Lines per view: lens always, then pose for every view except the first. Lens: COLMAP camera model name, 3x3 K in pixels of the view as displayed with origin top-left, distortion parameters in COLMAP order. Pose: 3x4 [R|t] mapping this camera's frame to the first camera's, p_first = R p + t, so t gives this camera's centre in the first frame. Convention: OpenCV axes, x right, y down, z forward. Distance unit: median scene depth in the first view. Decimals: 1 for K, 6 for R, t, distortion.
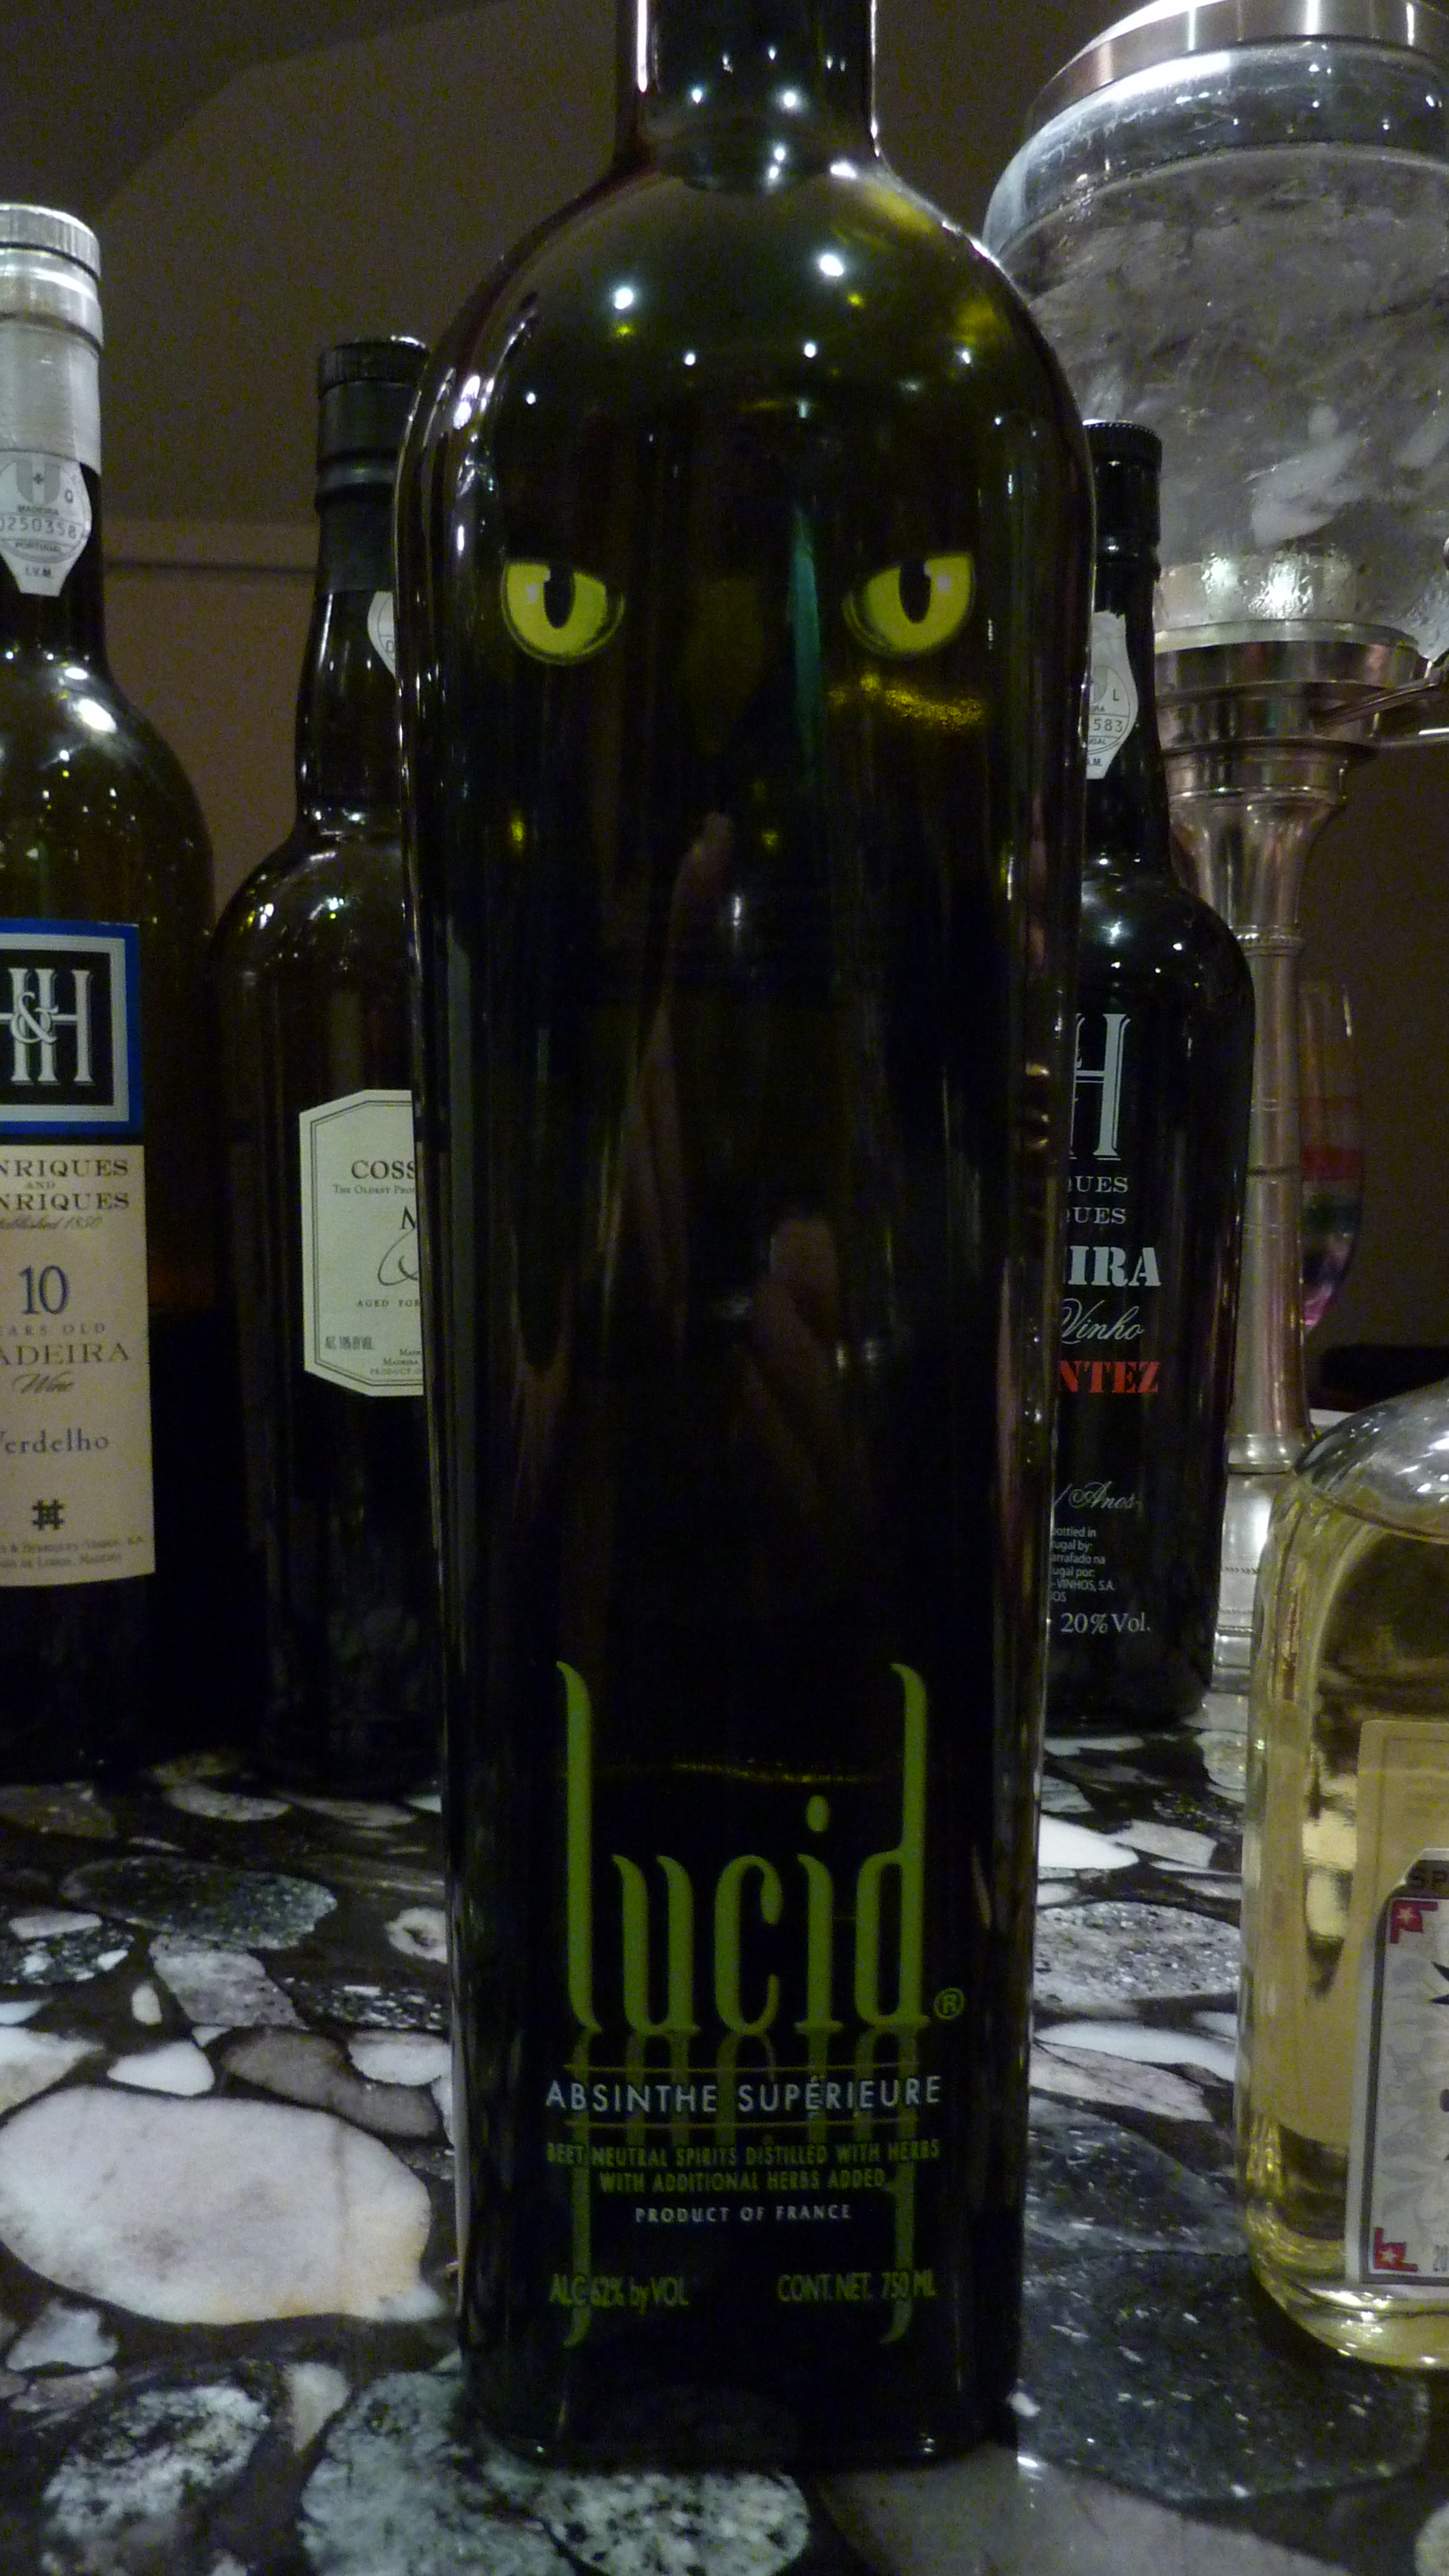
lens RADIAL K [[1816.4, 0, 724.5], [0, 1816.4, 1288.0], [0, 0, 1]] dist [-0.030211, 0.000086]
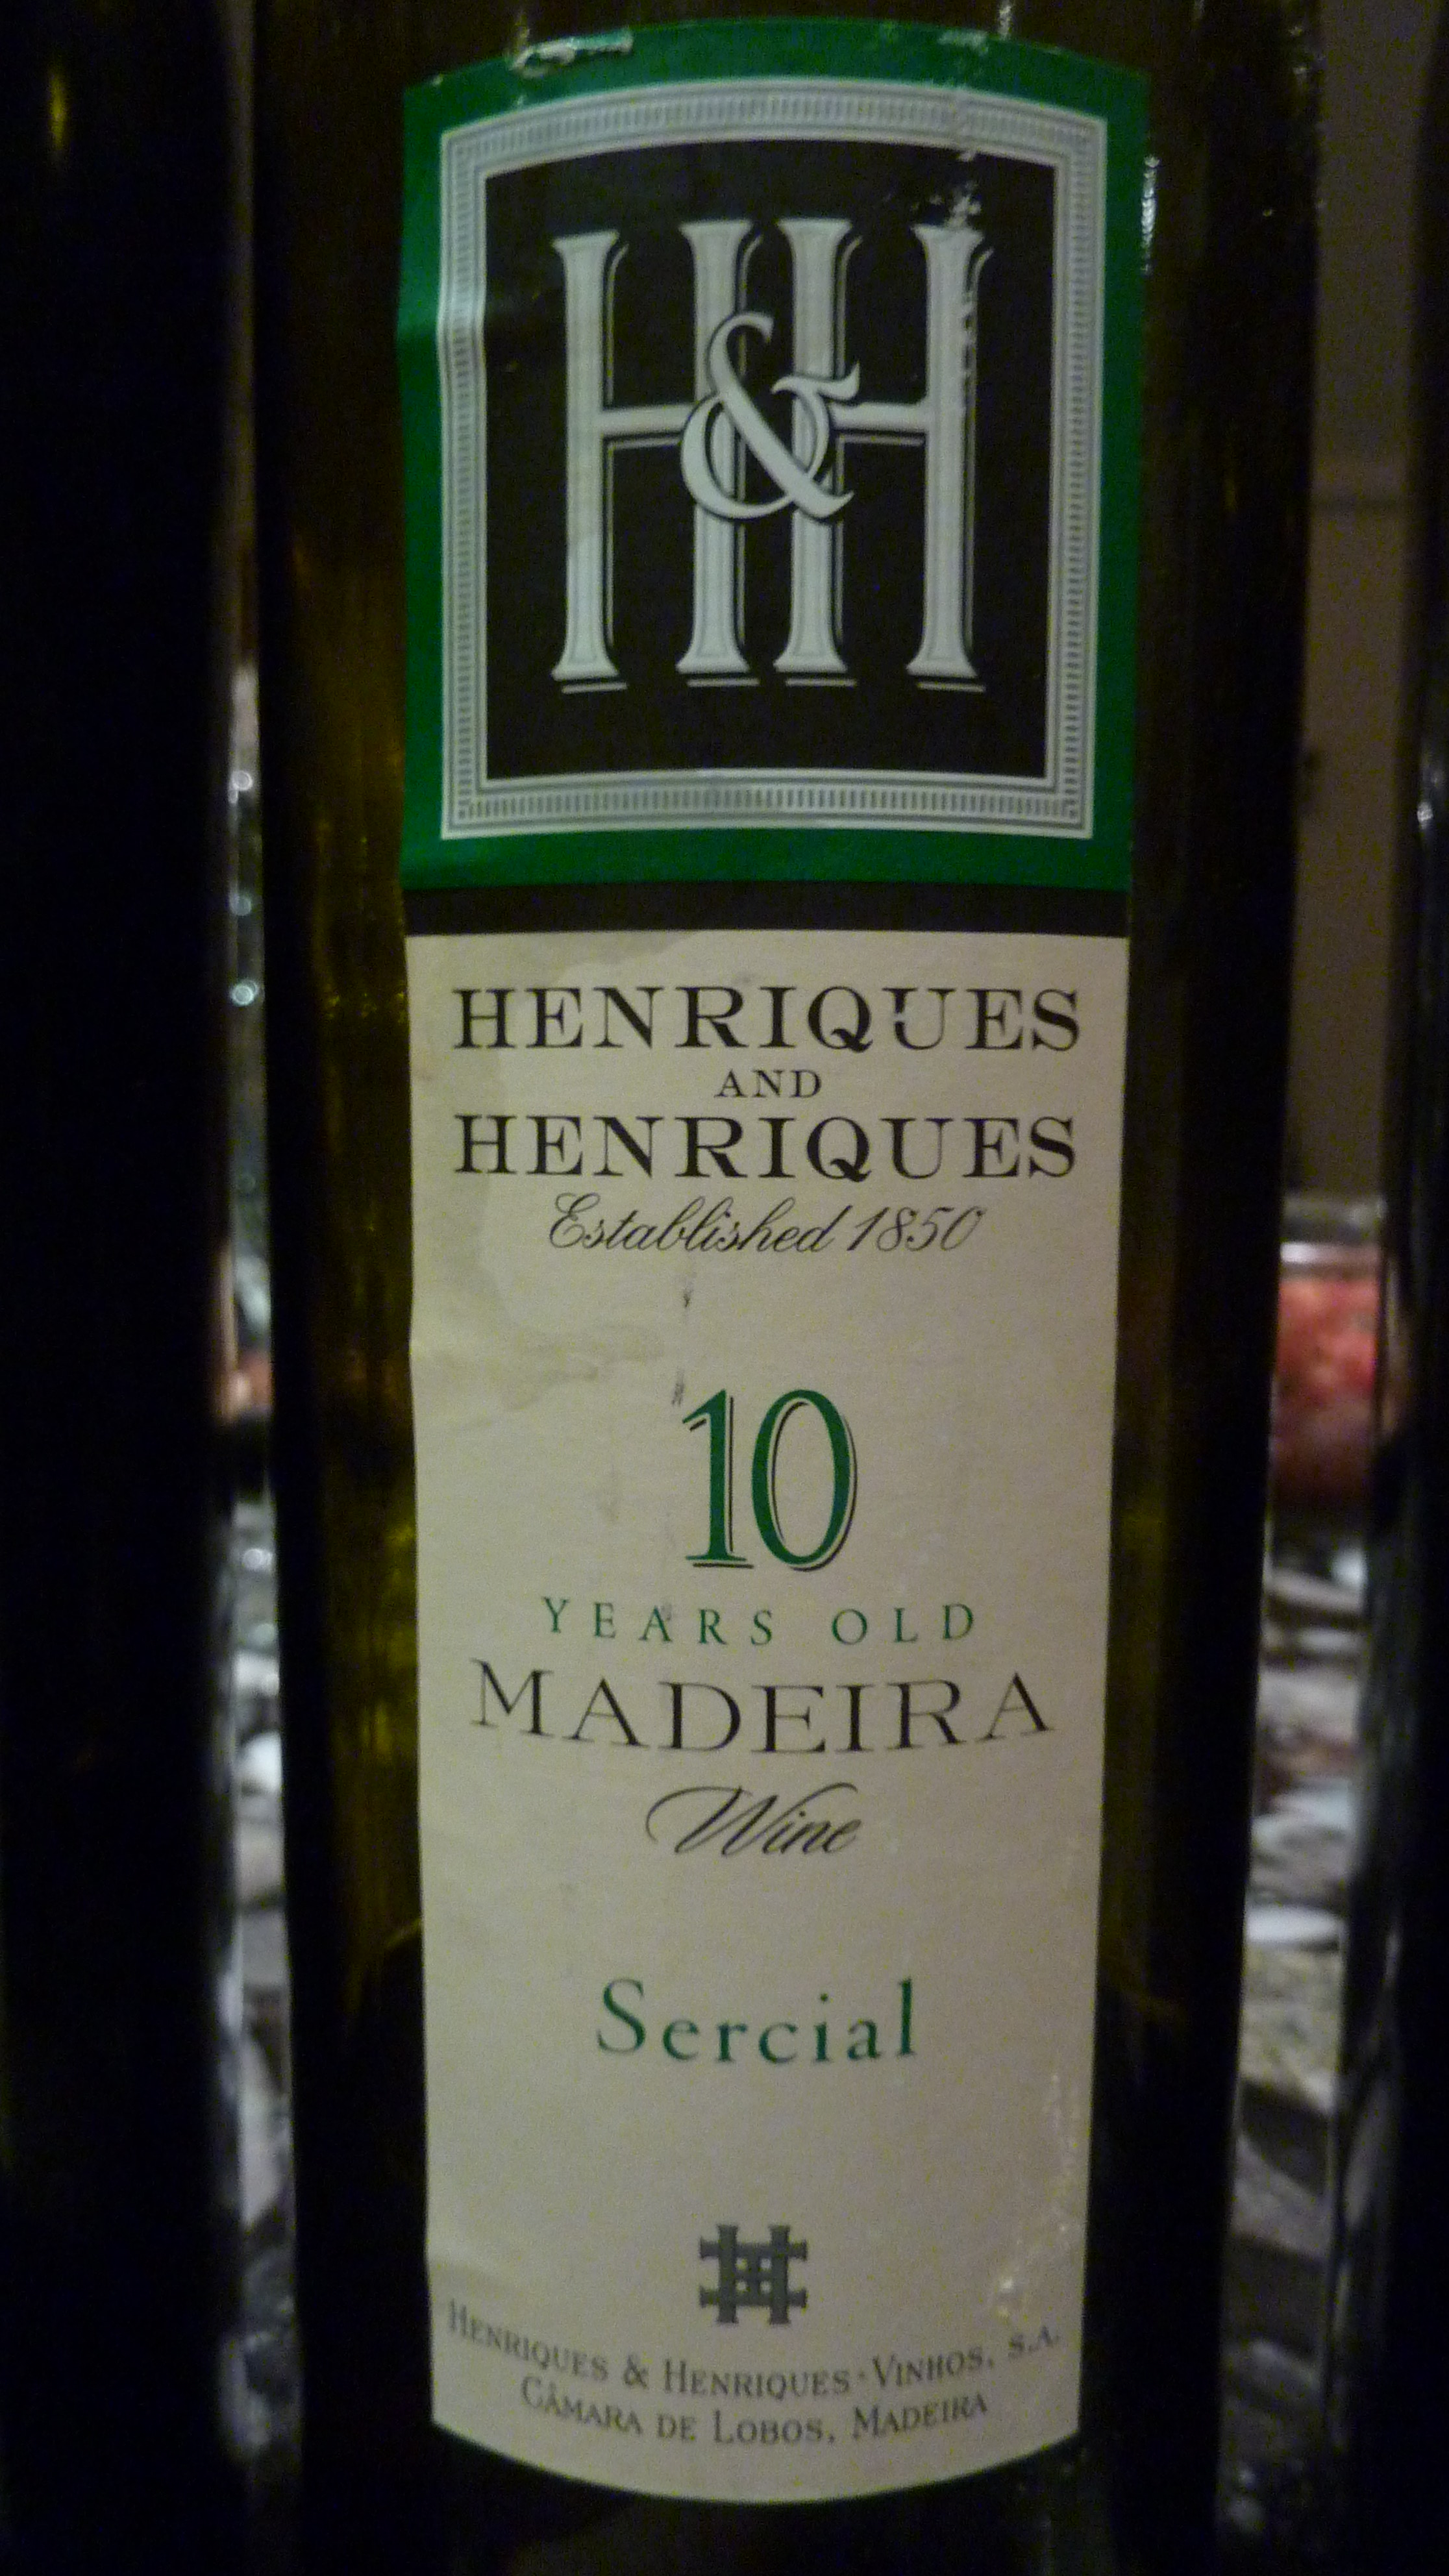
lens RADIAL K [[1917.0, 0, 724.5], [0, 1917.0, 1288.0], [0, 0, 1]] dist [-0.030915, -0.001890]
pose [[0.941906, 0.042535, -0.333172, -0.288507], [-0.031266, 0.998745, 0.039117, -0.037565], [0.334418, -0.026427, 0.942054, 0.729885]]
